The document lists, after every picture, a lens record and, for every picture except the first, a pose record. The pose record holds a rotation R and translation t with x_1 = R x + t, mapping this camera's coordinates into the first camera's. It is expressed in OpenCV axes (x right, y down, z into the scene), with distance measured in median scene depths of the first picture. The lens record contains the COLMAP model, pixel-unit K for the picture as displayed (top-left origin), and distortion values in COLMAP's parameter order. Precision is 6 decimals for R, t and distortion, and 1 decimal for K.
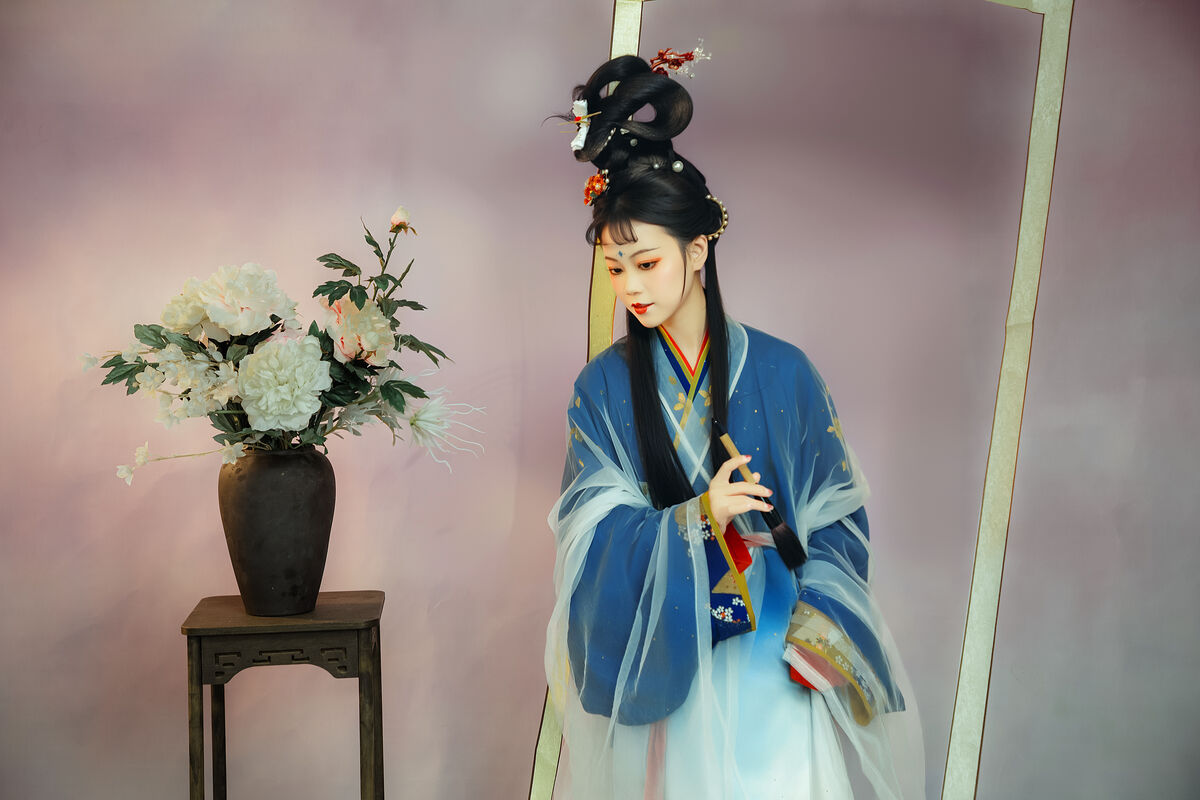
lens RADIAL K [[2075.1, 0, 575.4], [0, 2075.1, 398.9], [0, 0, 1]] dist [0.373110, 0.063766]
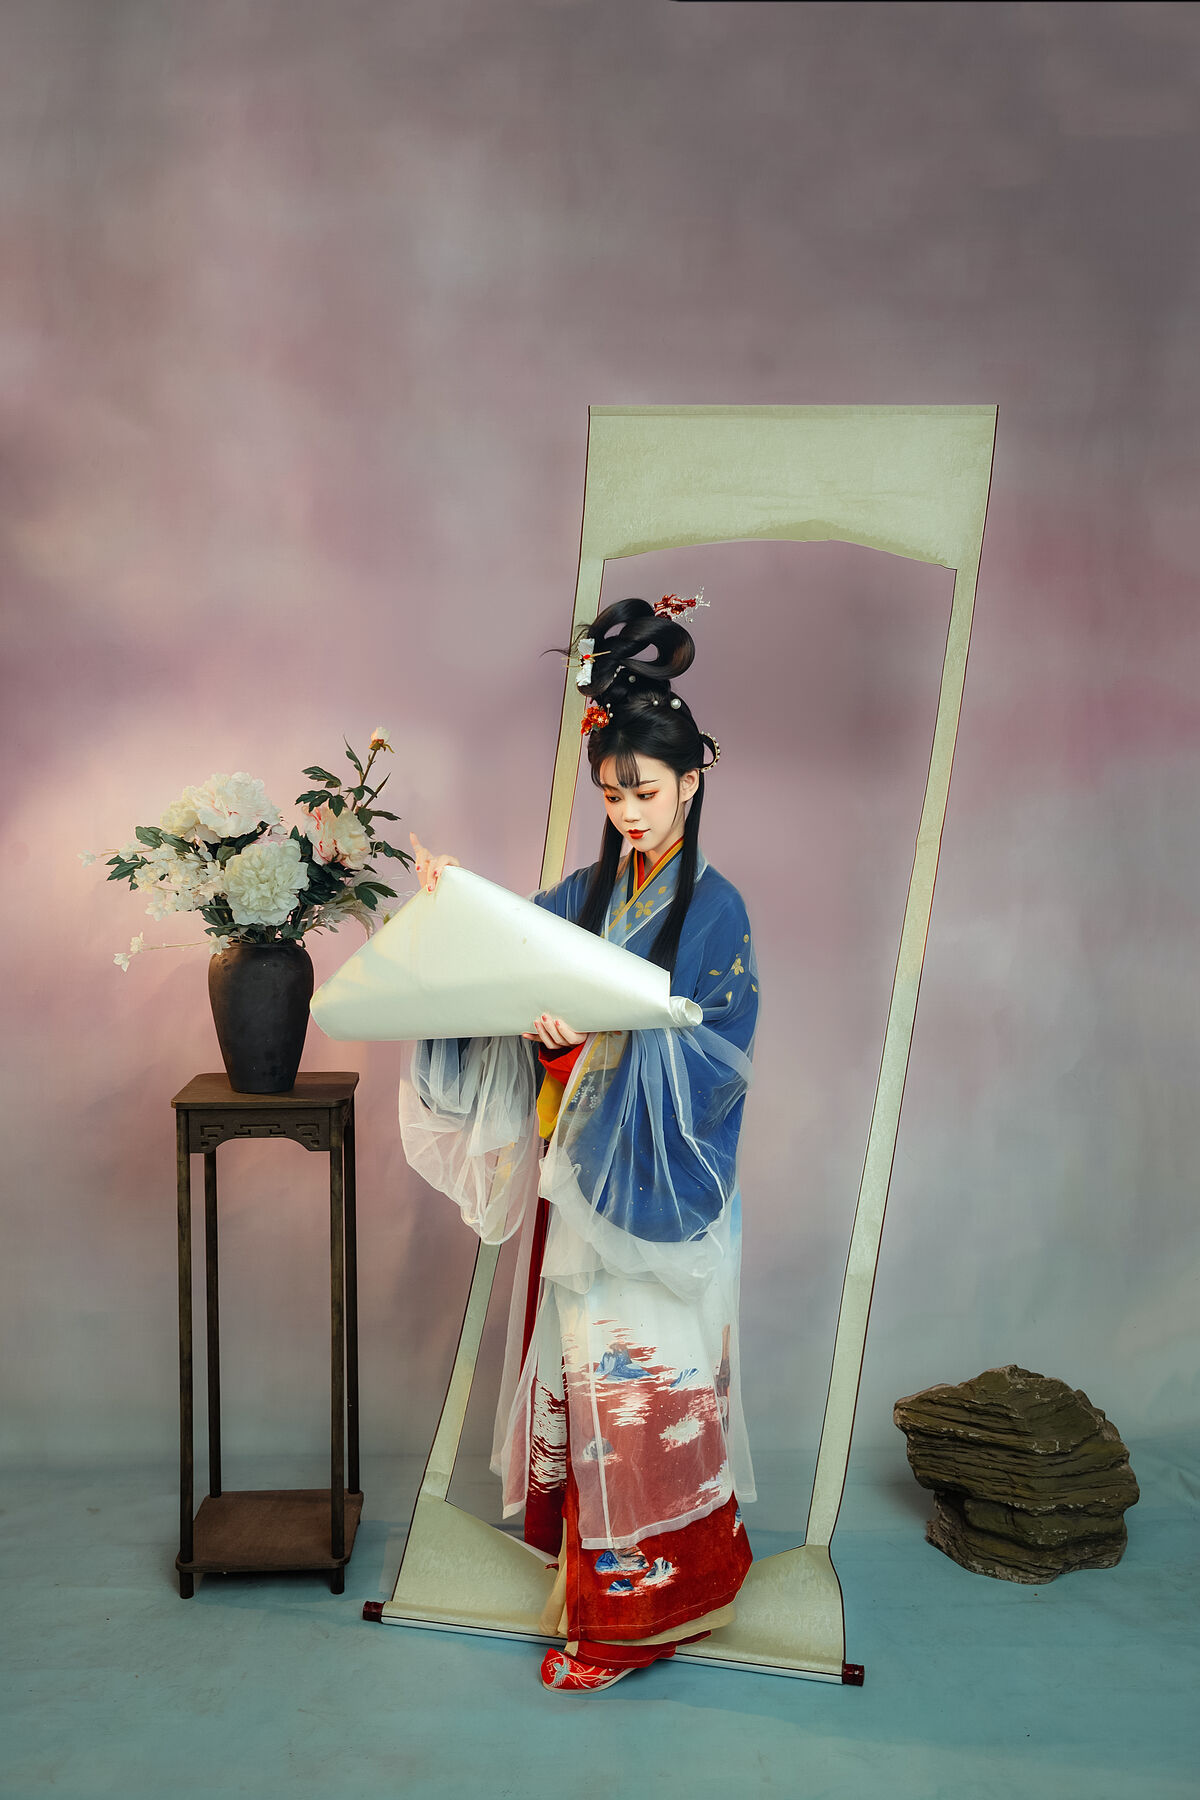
lens RADIAL K [[1548.5, 0, 597.5], [0, 1548.5, 913.1], [0, 0, 1]] dist [-0.000693, 0.012614]
pose [[0.999299, 0.022053, 0.030246, 0.009659], [-0.021853, 0.999737, -0.006911, 0.010507], [-0.030391, 0.006246, 0.999519, 0.182897]]
